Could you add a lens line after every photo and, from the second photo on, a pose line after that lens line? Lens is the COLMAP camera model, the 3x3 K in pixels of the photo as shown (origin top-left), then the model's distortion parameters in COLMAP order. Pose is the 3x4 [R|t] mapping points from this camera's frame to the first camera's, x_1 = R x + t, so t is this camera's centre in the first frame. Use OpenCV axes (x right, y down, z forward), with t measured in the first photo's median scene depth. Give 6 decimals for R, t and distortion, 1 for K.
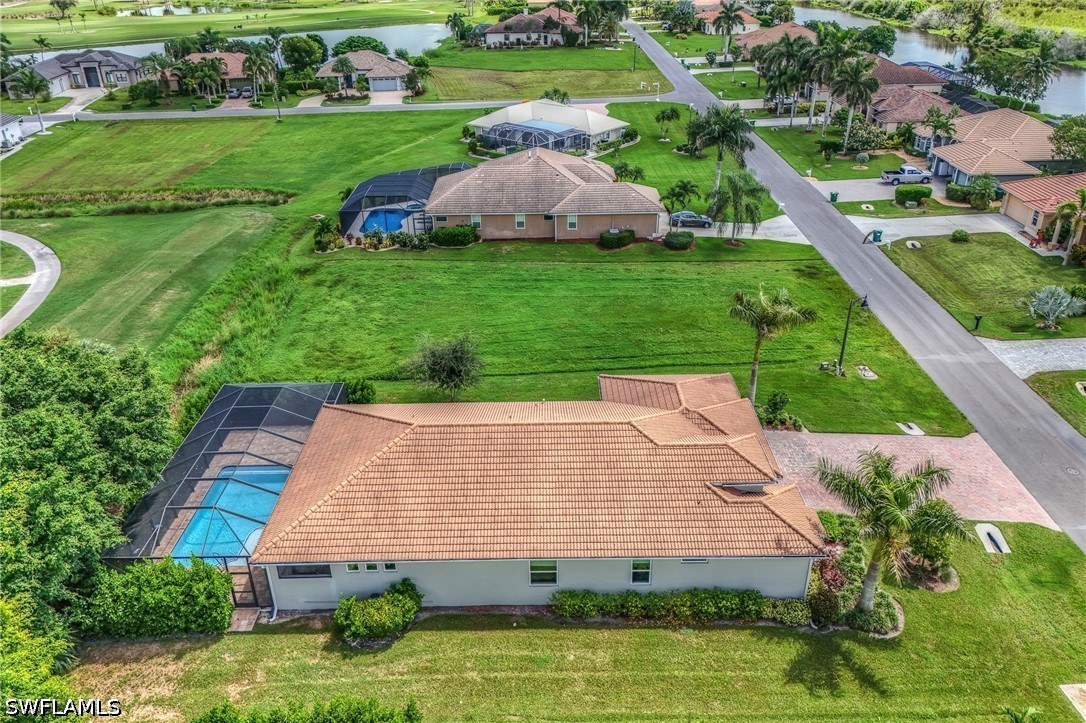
lens RADIAL K [[791.3, 0, 554.5], [0, 791.3, 360.7], [0, 0, 1]] dist [0.071529, -0.062609]
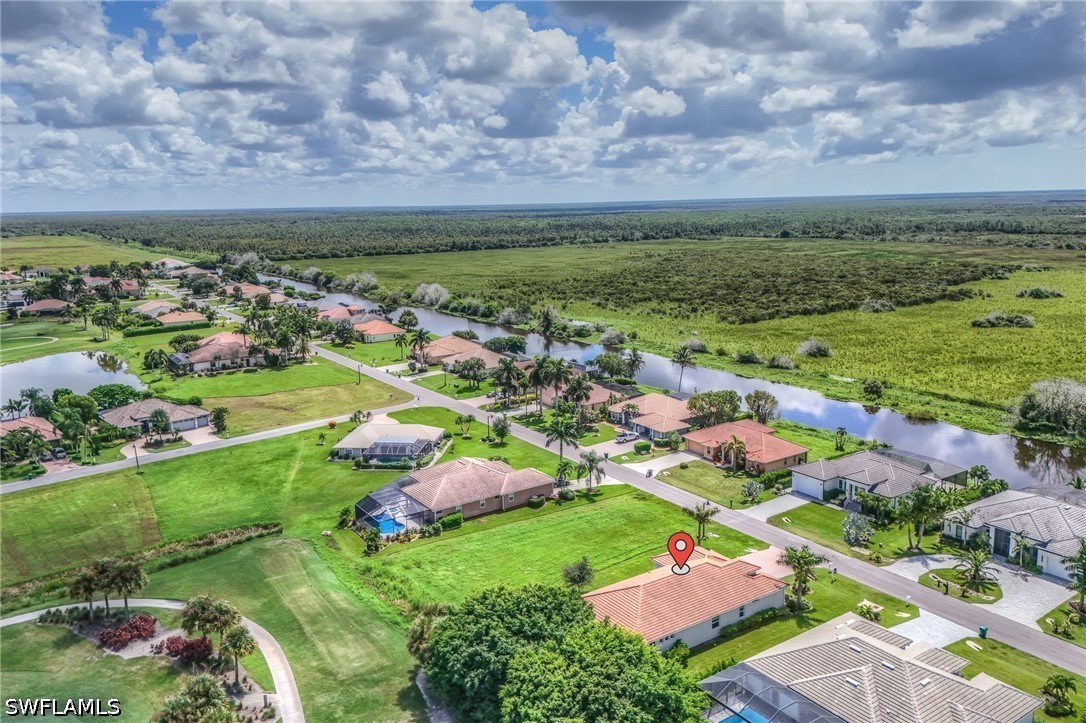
lens RADIAL K [[795.0, 0, 558.2], [0, 795.0, 334.8], [0, 0, 1]] dist [0.065123, -0.053190]
pose [[0.832297, -0.091900, 0.546659, -1.541750], [0.270430, 0.928163, -0.255698, -0.067149], [-0.483890, 0.360650, 0.797359, -1.030168]]
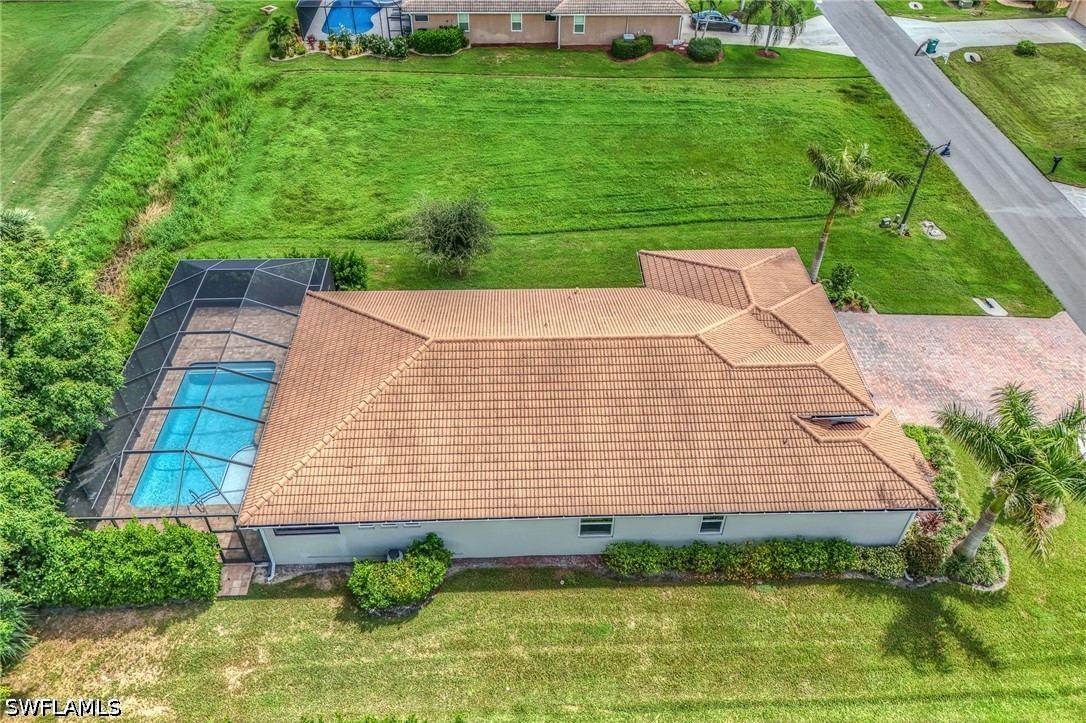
lens RADIAL K [[795.0, 0, 558.2], [0, 795.0, 334.8], [0, 0, 1]] dist [0.065123, -0.053190]
pose [[0.998943, -0.003618, 0.045817, -0.077626], [-0.007113, 0.972716, 0.231891, -0.102662], [-0.045406, -0.231972, 0.971662, 0.198786]]
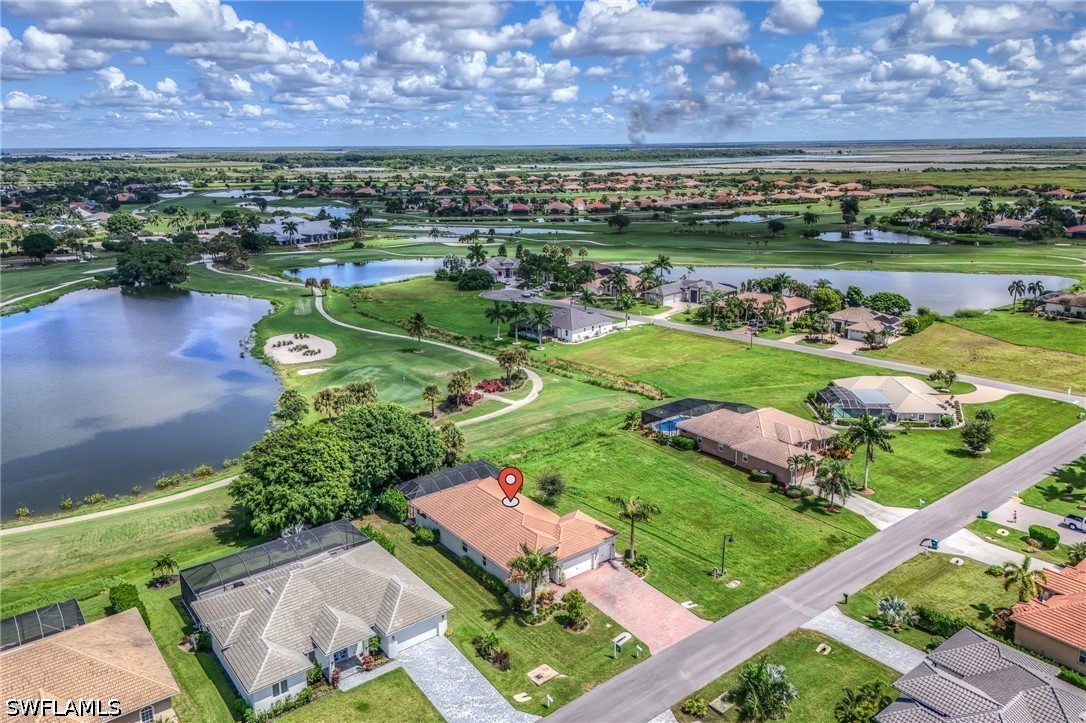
lens RADIAL K [[795.0, 0, 558.2], [0, 795.0, 334.8], [0, 0, 1]] dist [0.065123, -0.053190]
pose [[0.623739, 0.197388, -0.756299, 1.835627], [-0.375963, 0.924070, -0.068891, -0.294057], [0.685275, 0.327311, 0.650589, -0.705823]]
